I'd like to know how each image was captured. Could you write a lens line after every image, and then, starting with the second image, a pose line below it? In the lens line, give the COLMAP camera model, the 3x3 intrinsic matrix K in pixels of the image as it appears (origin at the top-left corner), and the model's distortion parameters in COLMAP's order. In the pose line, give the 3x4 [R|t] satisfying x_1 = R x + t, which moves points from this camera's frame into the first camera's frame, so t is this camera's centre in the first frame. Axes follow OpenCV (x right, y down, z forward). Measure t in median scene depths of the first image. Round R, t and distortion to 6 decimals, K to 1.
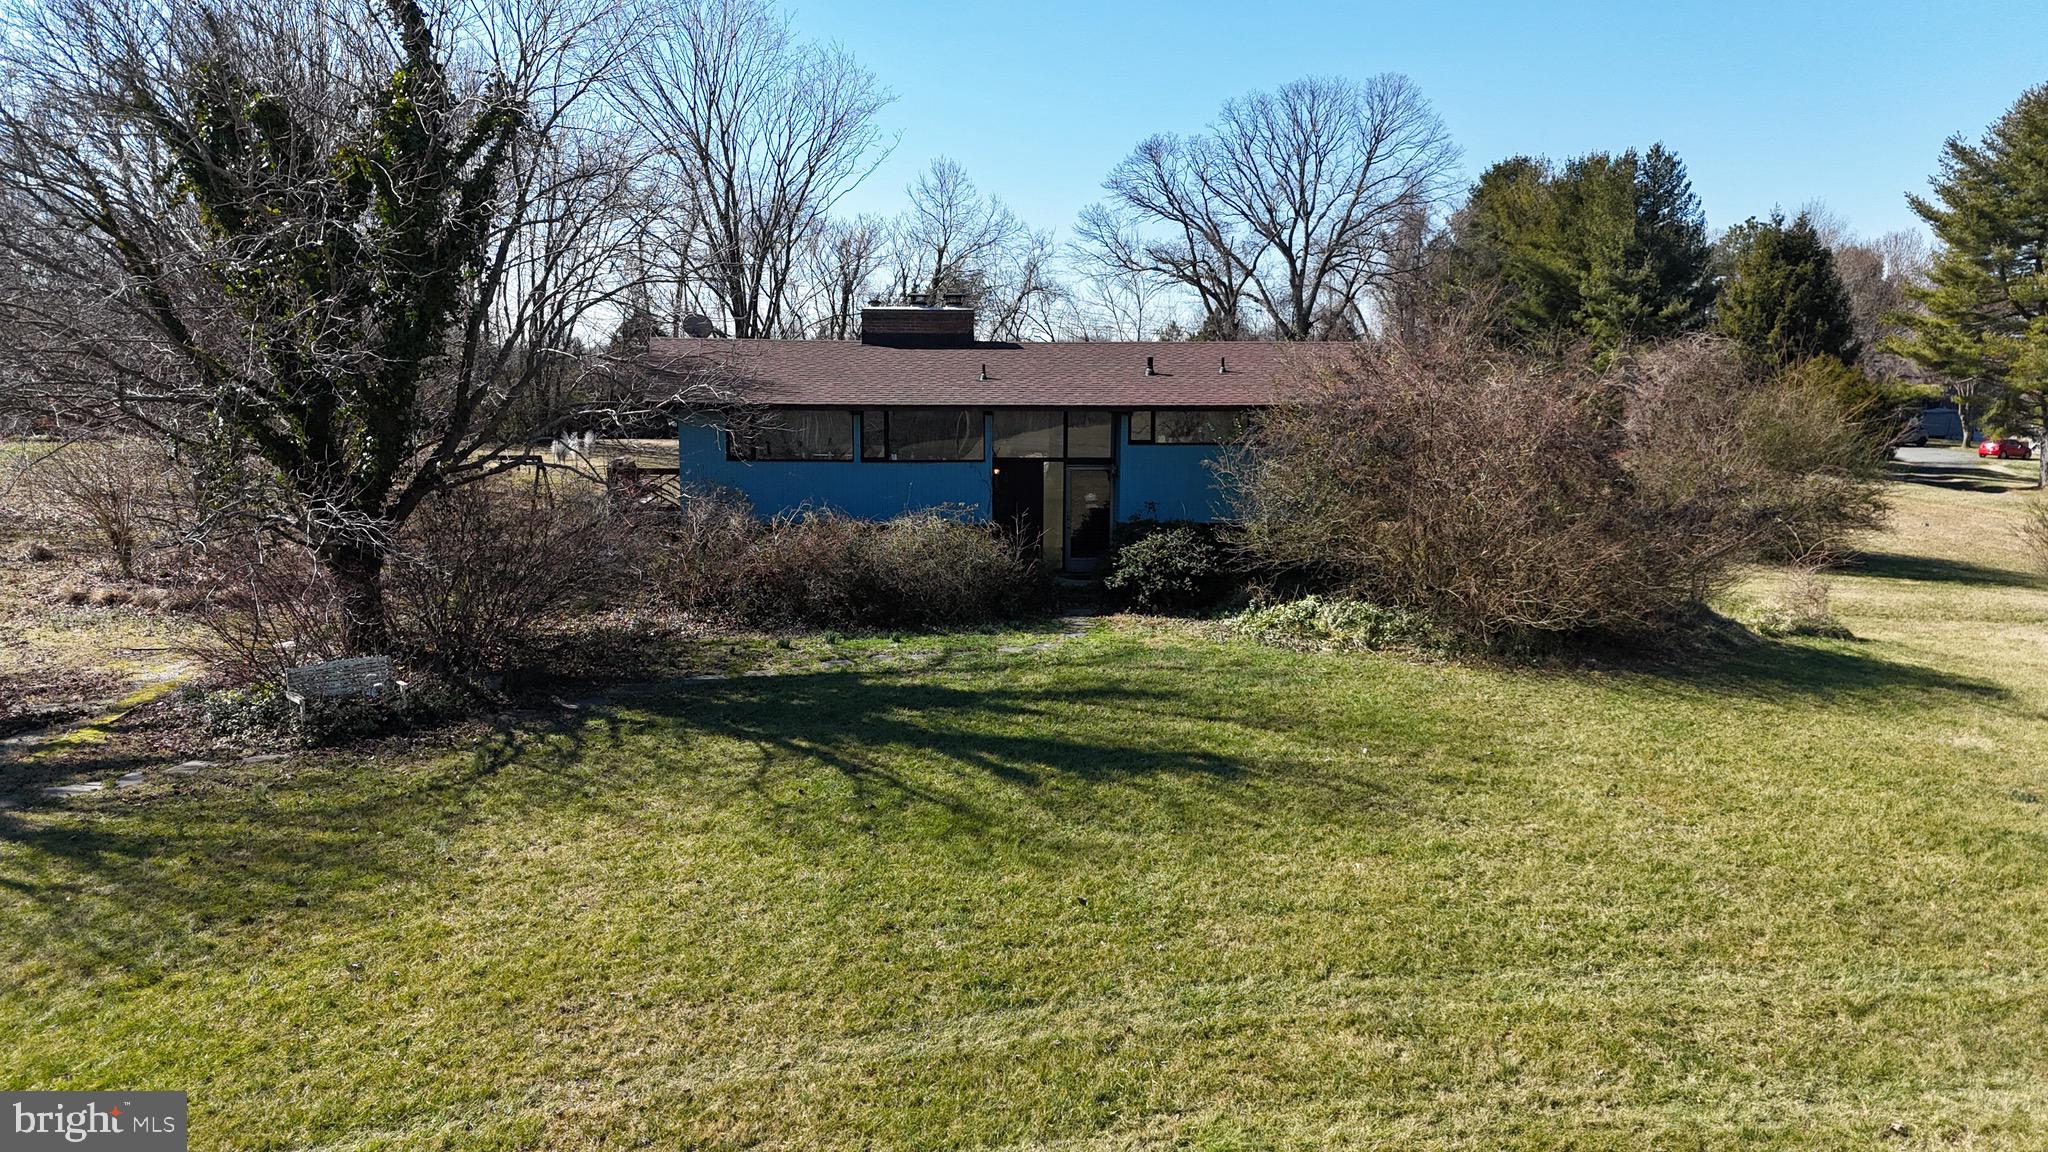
lens RADIAL K [[1496.6, 0, 1024.0], [0, 1496.6, 576.0], [0, 0, 1]] dist [0.079273, -0.069894]
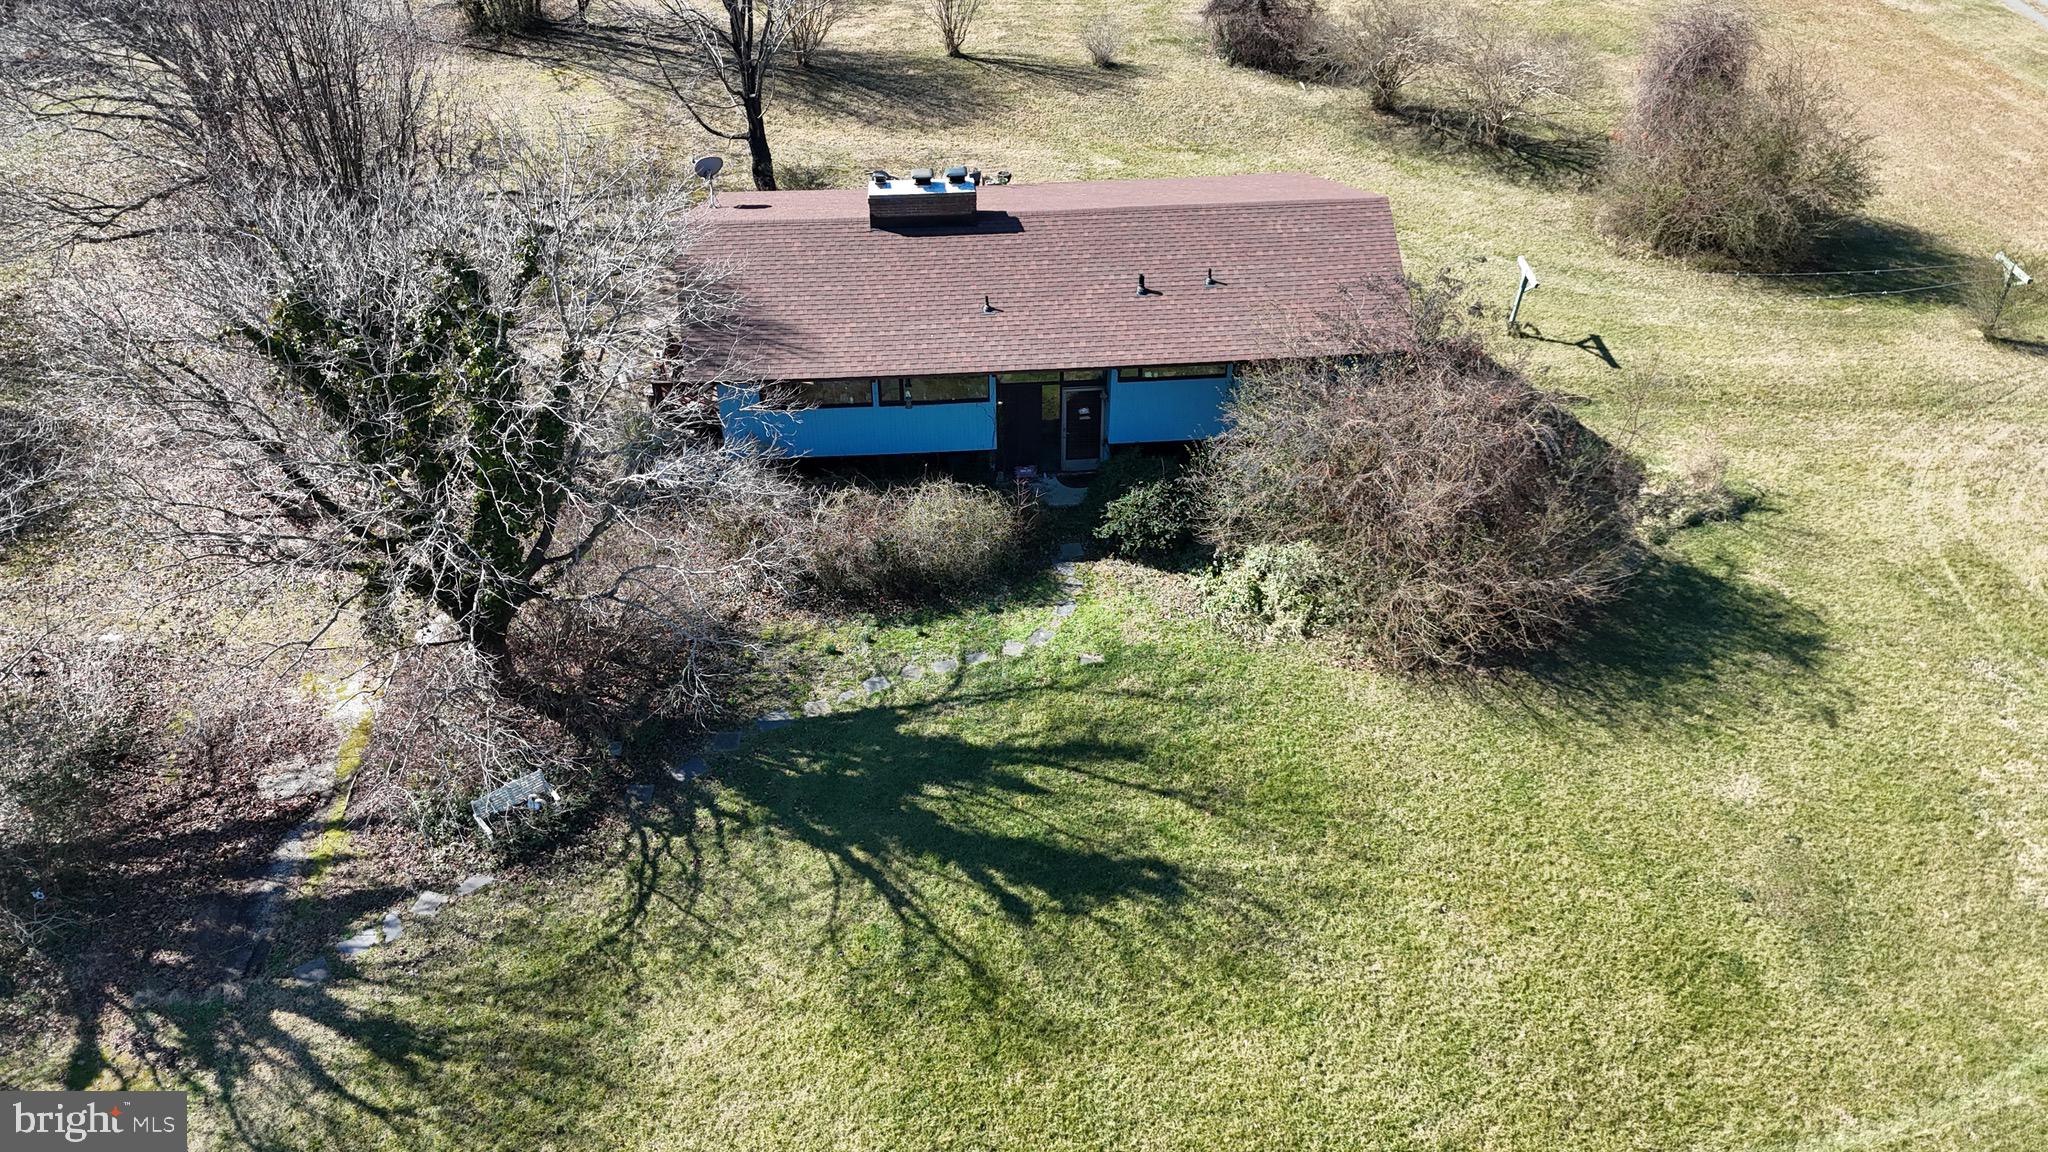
lens RADIAL K [[1496.6, 0, 1024.0], [0, 1496.6, 576.0], [0, 0, 1]] dist [0.079273, -0.069894]
pose [[0.999981, -0.000702, -0.006156, 0.009864], [0.003471, 0.886533, 0.462651, -0.729034], [0.005133, -0.462664, 0.886519, -0.088504]]
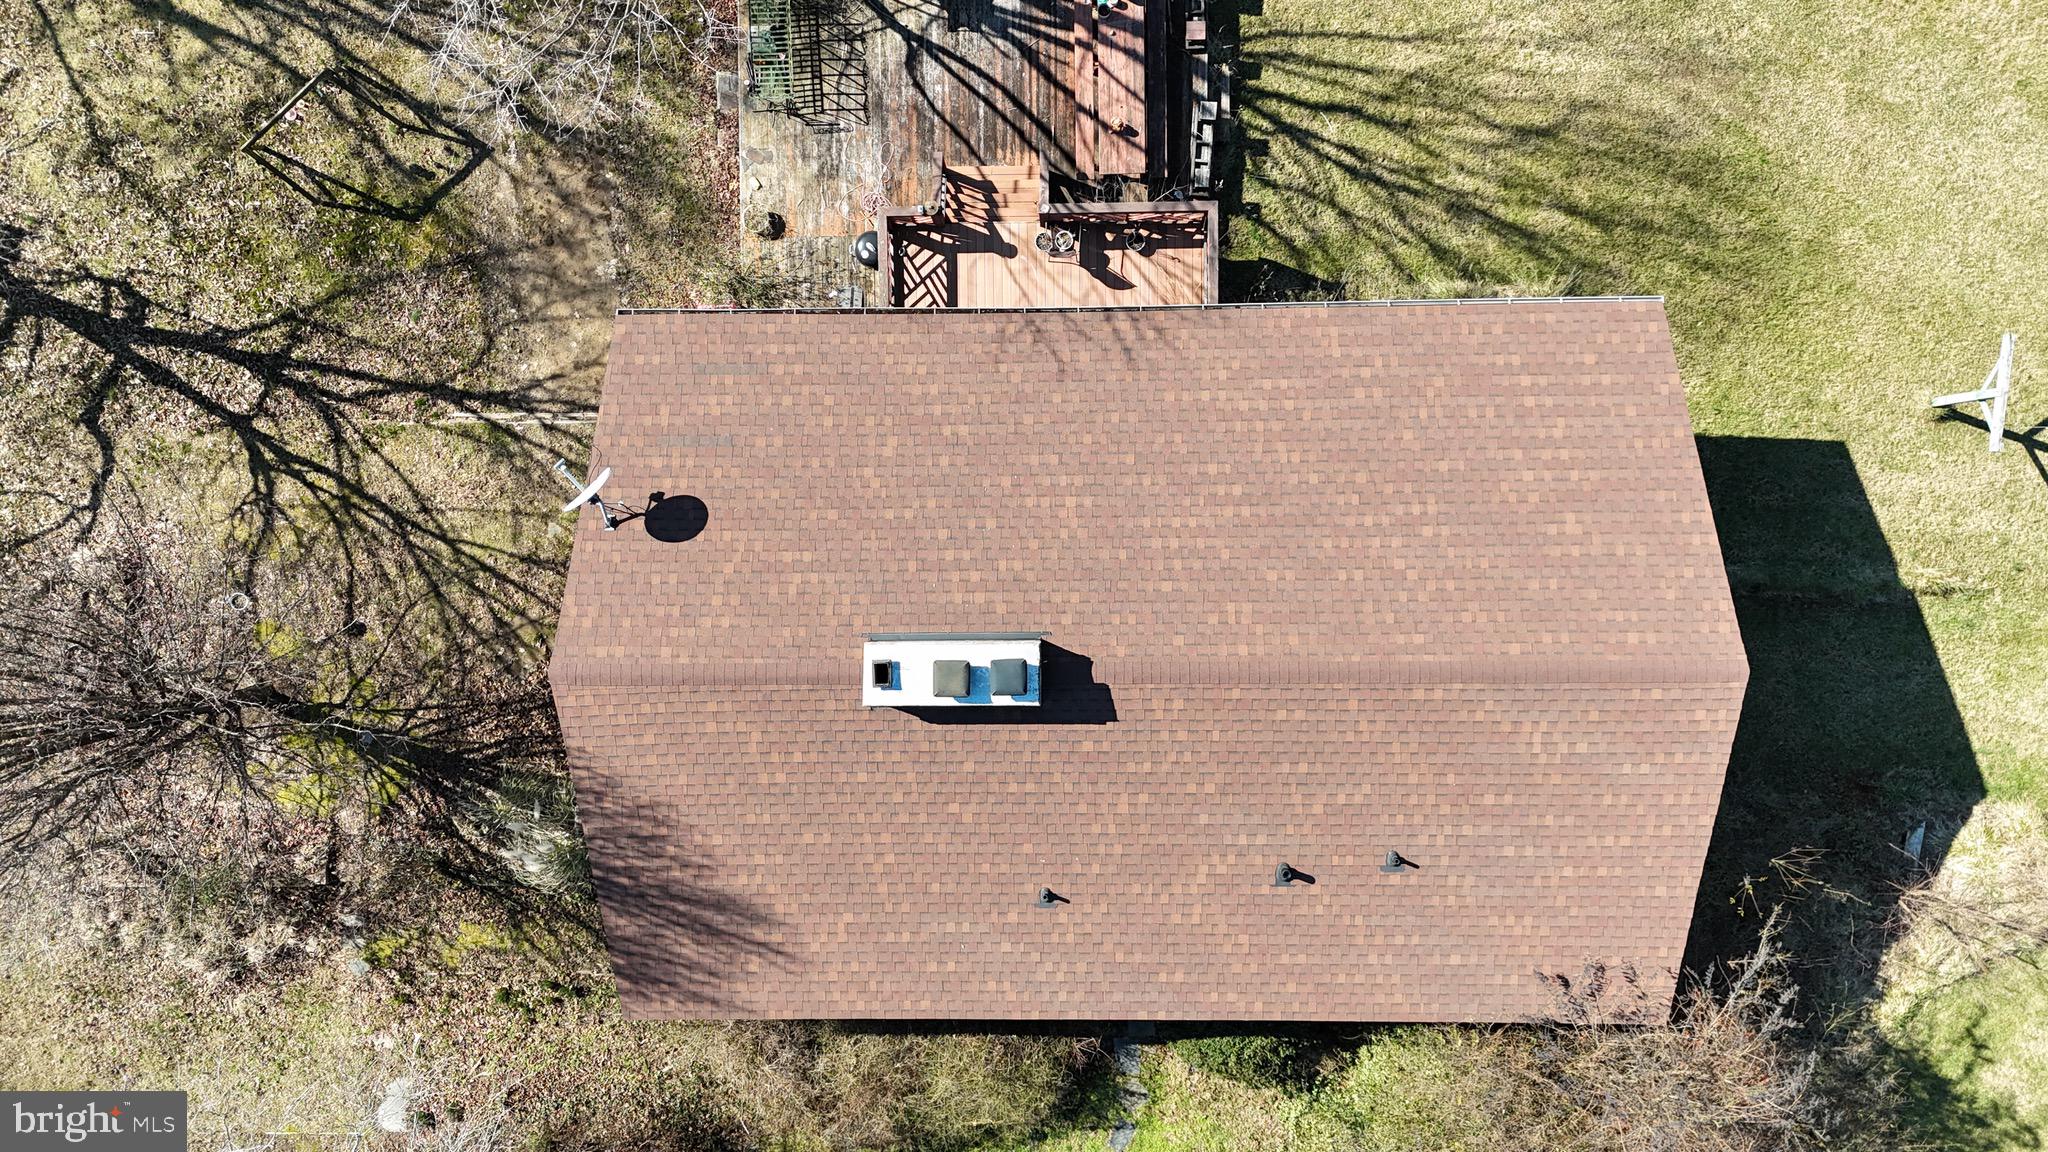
lens RADIAL K [[1558.5, 0, 985.5], [0, 1558.5, 478.5], [0, 0, 1]] dist [0.033638, -0.003937]
pose [[0.998110, 0.057837, -0.020783, -0.084661], [0.014106, 0.113545, 0.993433, -1.439411], [0.059818, -0.991848, 0.112515, 1.749913]]
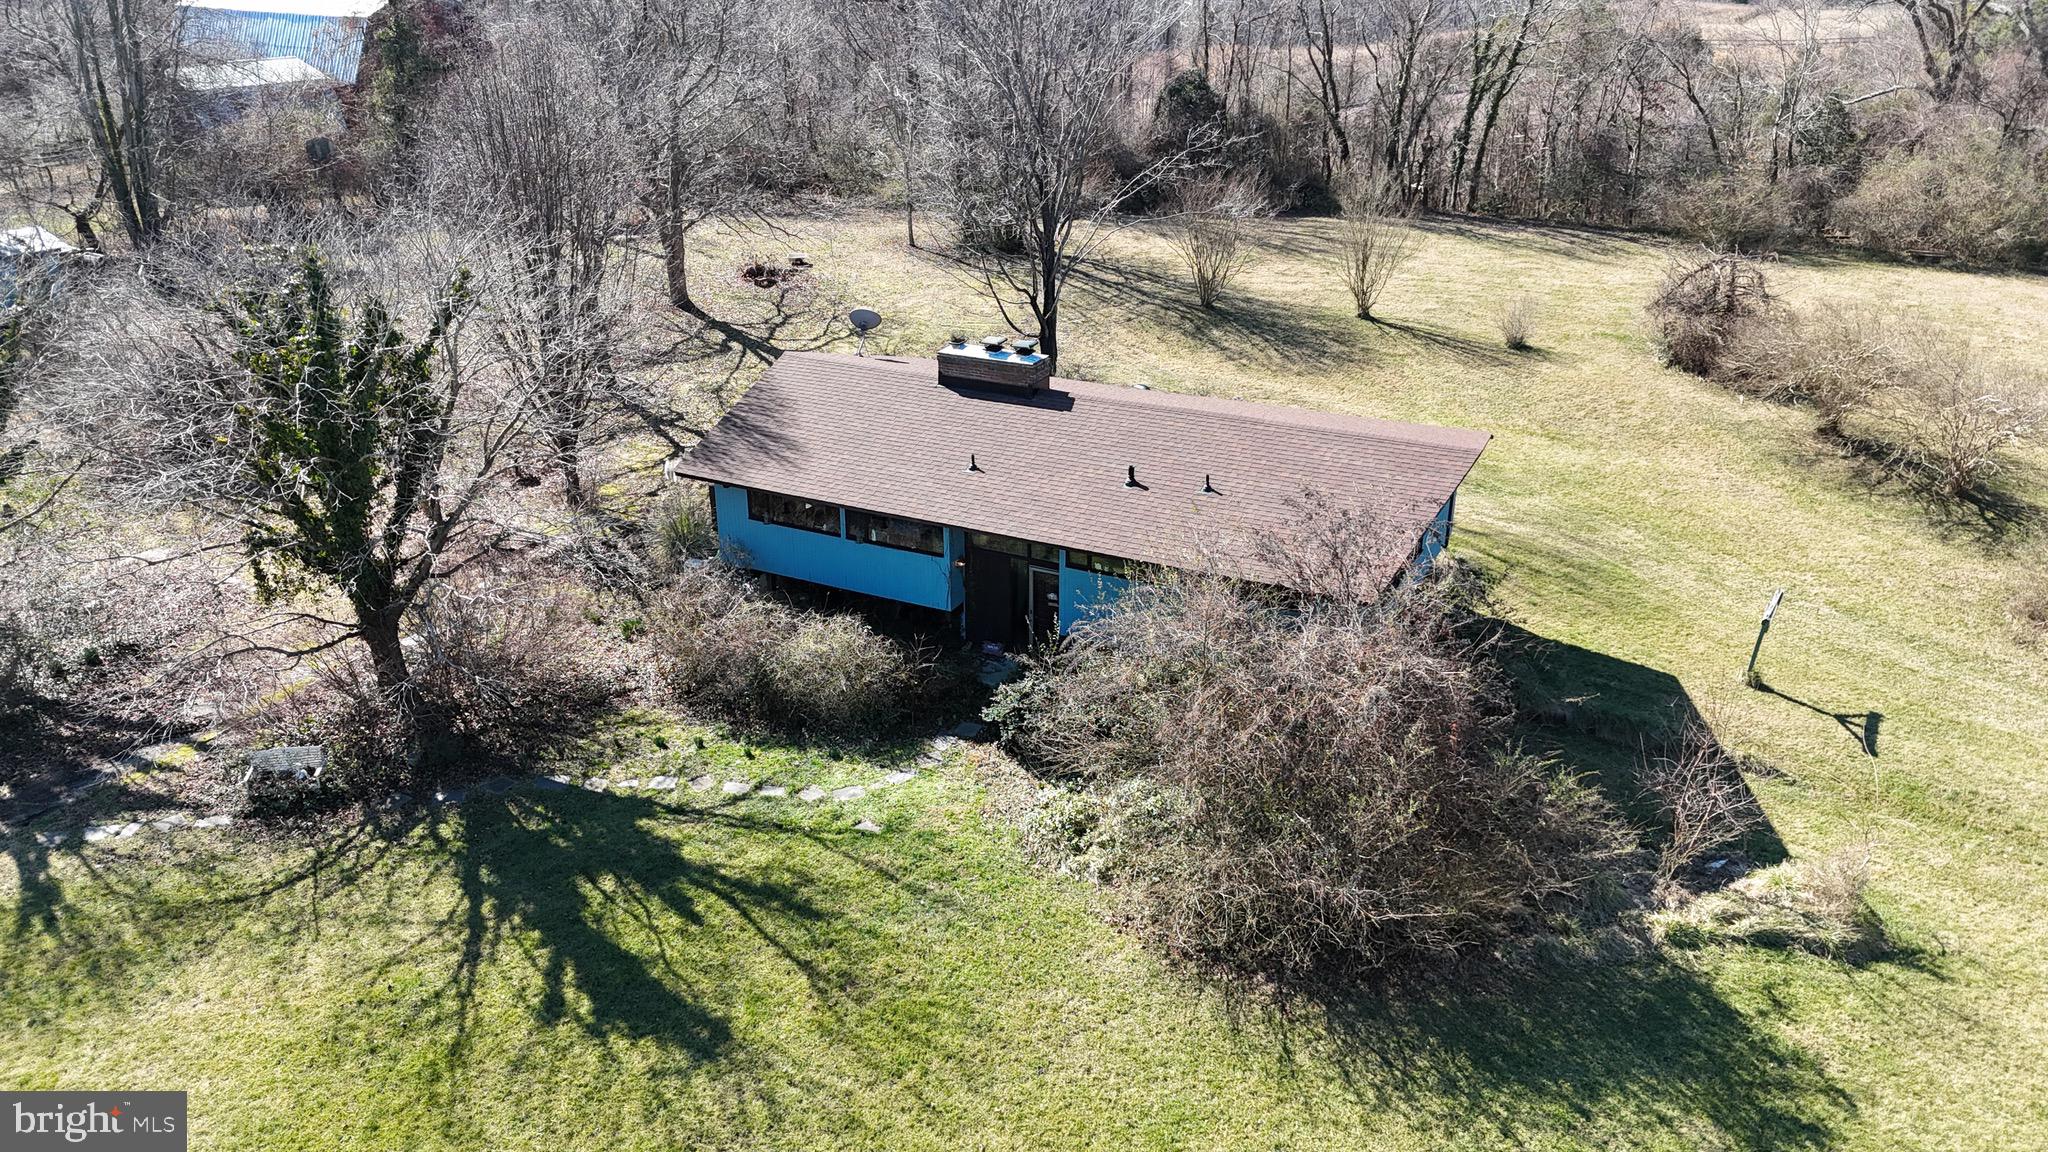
lens RADIAL K [[1558.5, 0, 985.5], [0, 1558.5, 478.5], [0, 0, 1]] dist [0.033638, -0.003937]
pose [[0.848708, 0.178621, -0.497784, 0.830048], [-0.067676, 0.970180, 0.232747, -0.597437], [0.524514, -0.163846, 0.835488, 0.135205]]
